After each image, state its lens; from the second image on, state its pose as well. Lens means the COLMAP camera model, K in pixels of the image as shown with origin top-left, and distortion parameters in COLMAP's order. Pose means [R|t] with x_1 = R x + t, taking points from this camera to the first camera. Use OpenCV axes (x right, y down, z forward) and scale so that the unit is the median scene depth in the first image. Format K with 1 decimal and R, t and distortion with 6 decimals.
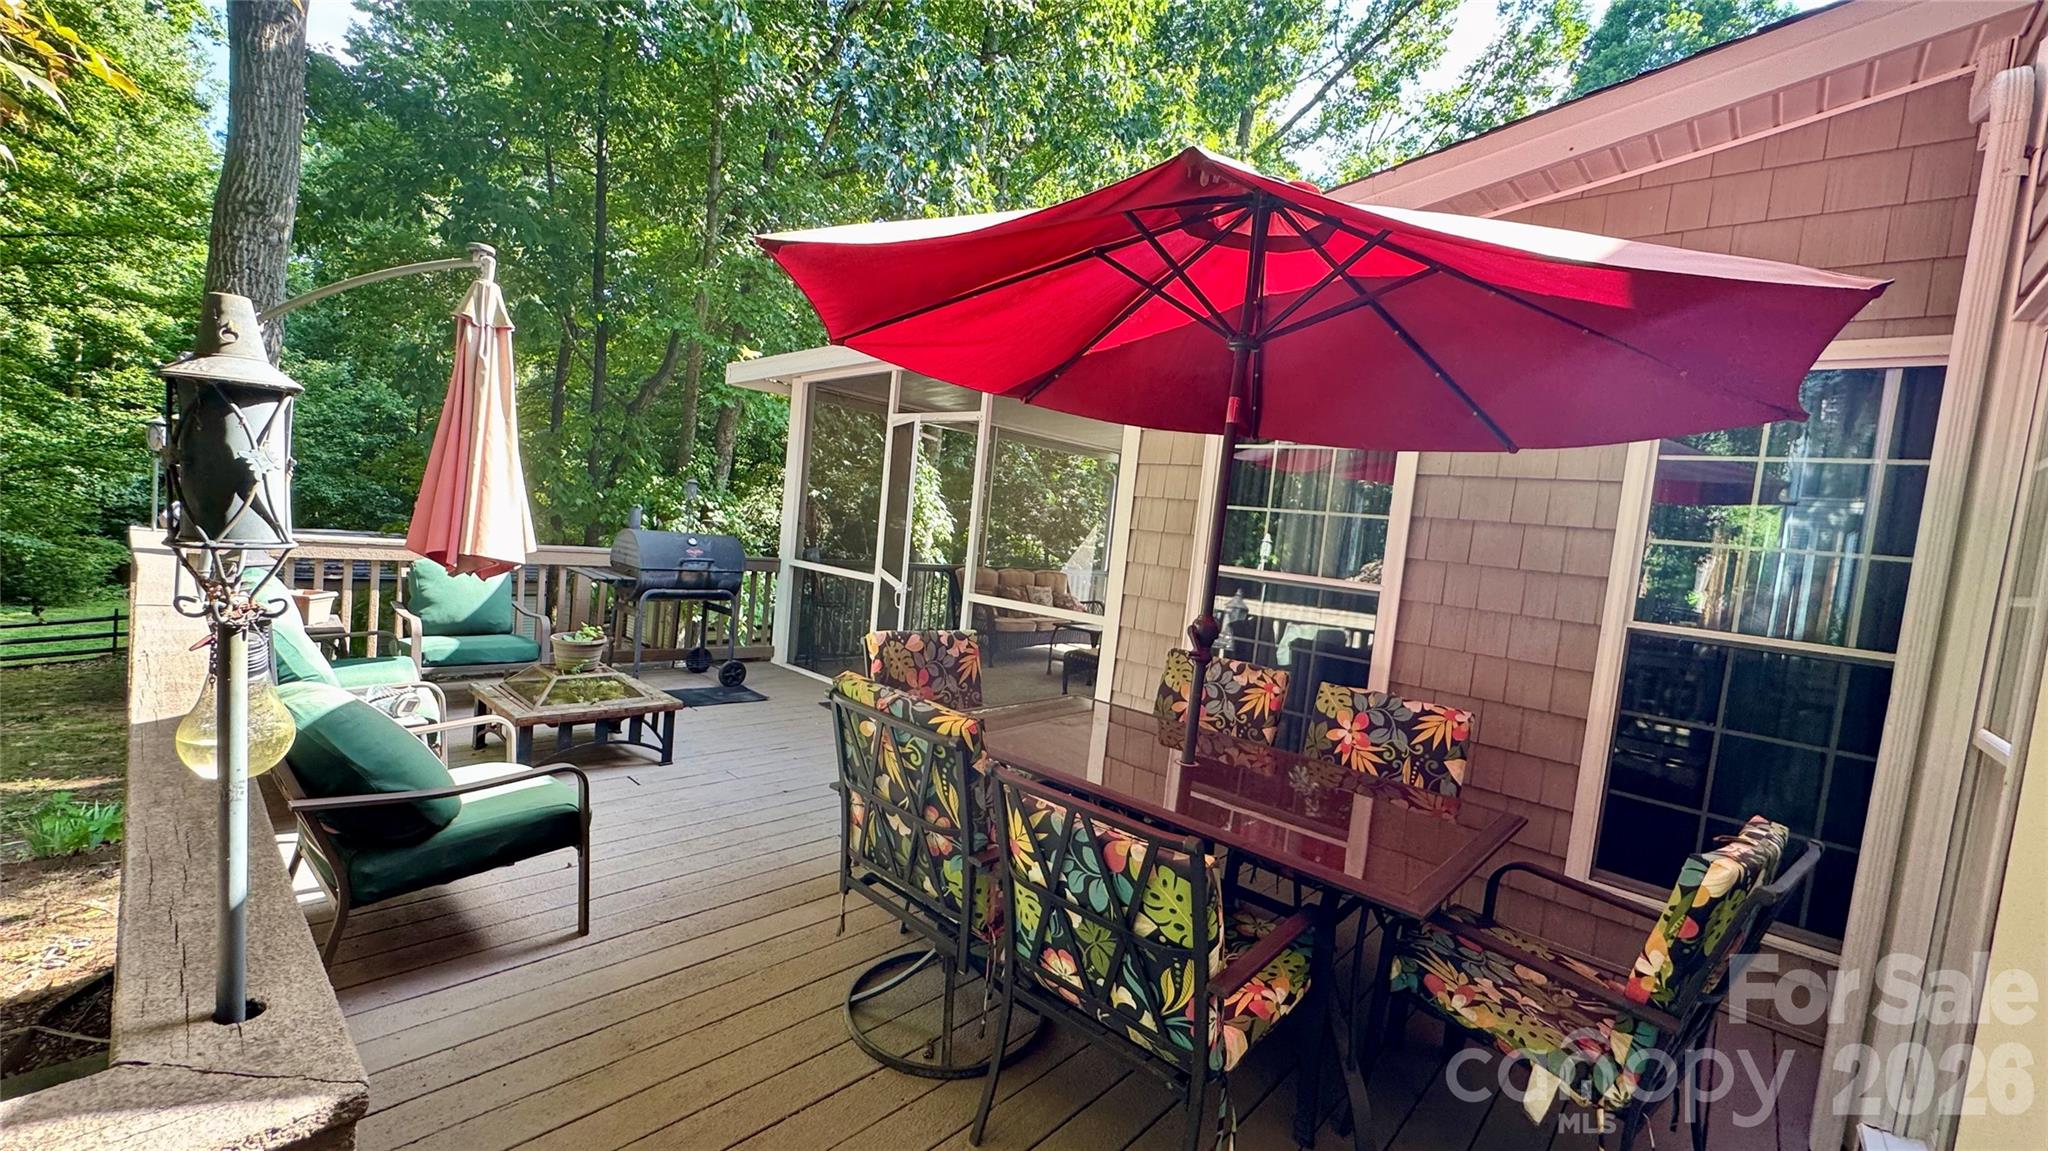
lens RADIAL K [[817.2, 0, 1028.9], [0, 817.2, 582.6], [0, 0, 1]] dist [-0.004591, 0.000677]
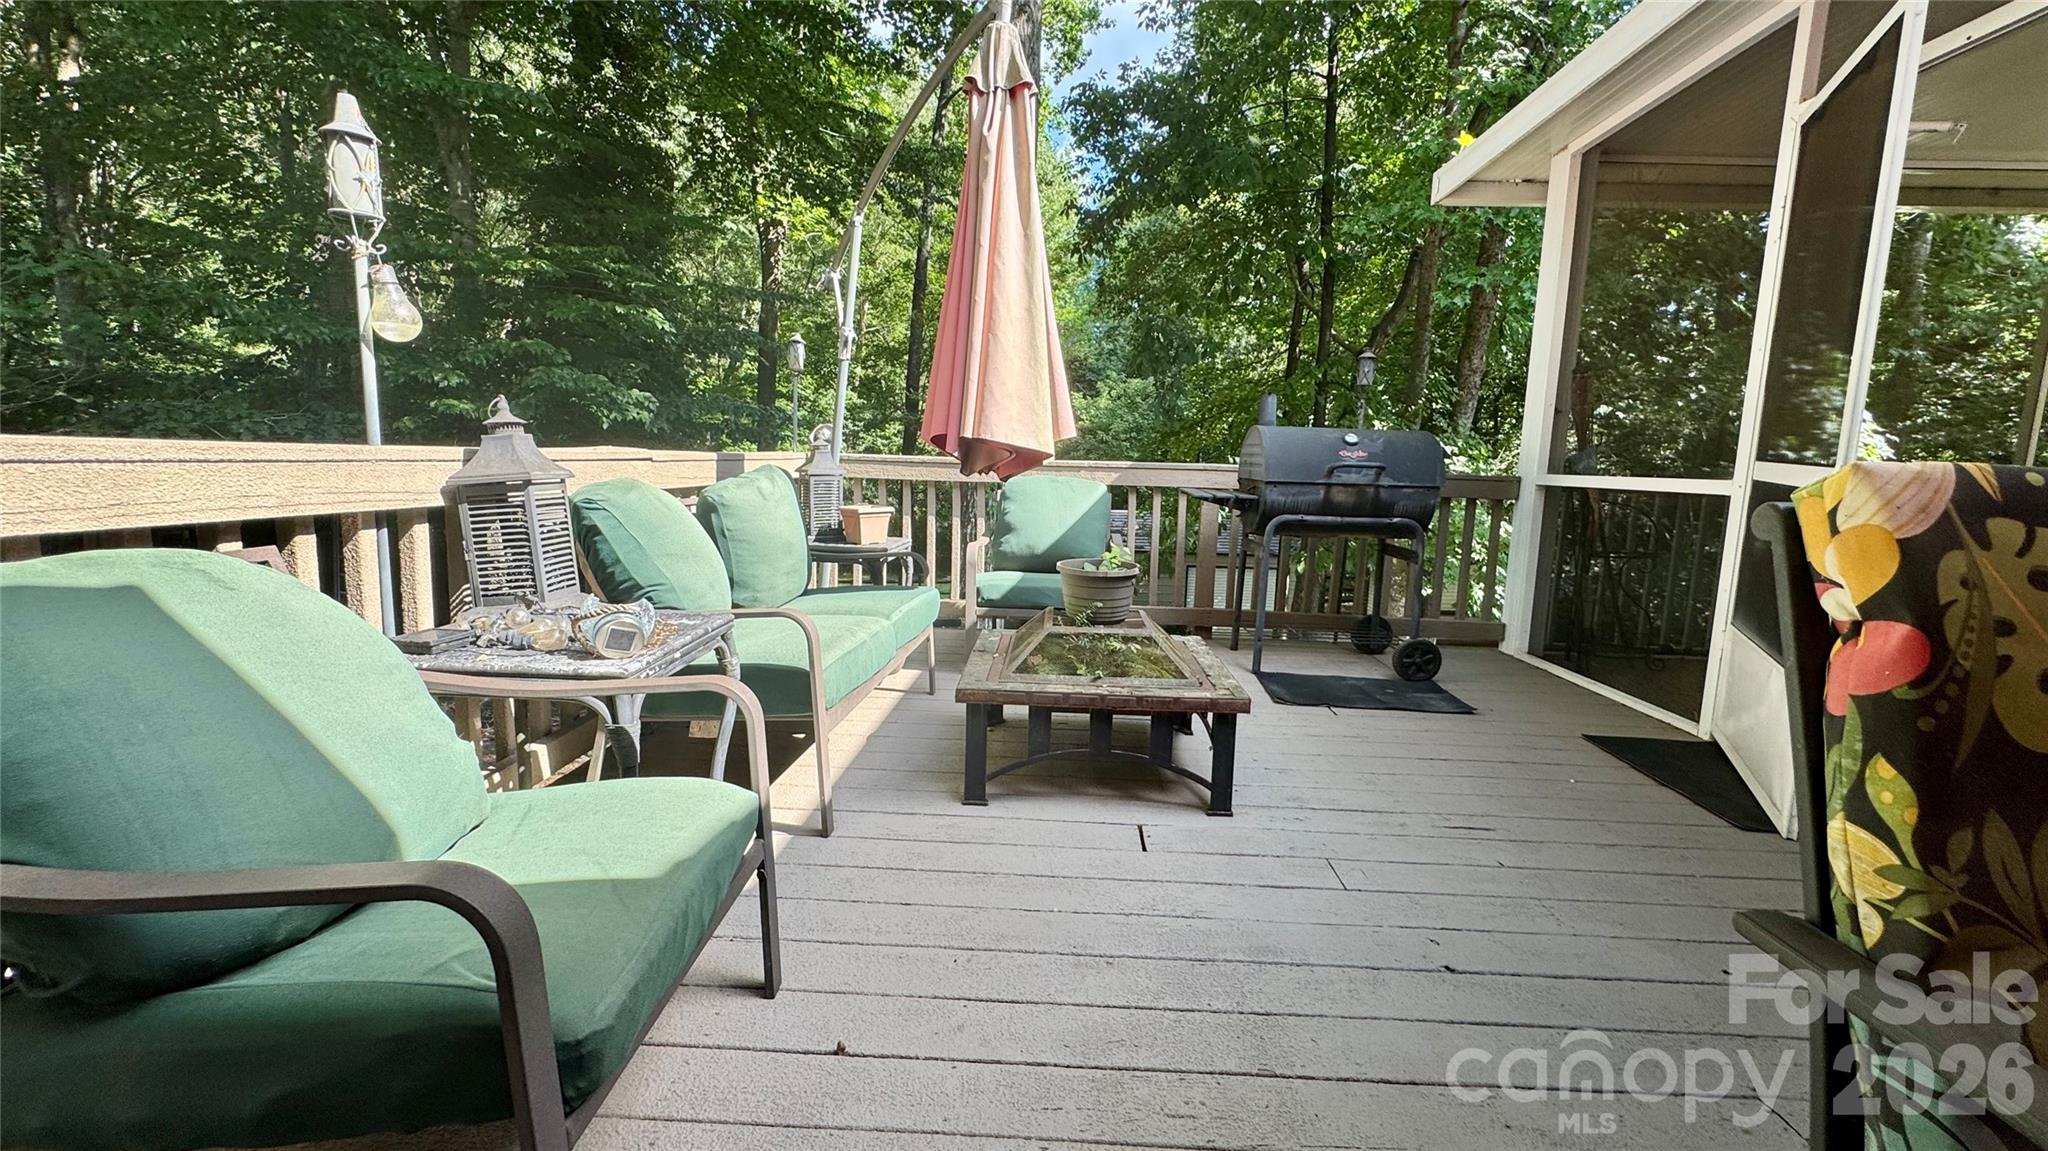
lens RADIAL K [[817.2, 0, 1028.4], [0, 817.2, 573.1], [0, 0, 1]] dist [-0.004591, 0.000677]
pose [[0.642061, 0.020299, -0.766385, -0.103740], [-0.016573, 0.999783, 0.012597, 0.051997], [0.766474, 0.004614, 0.642258, 0.459565]]
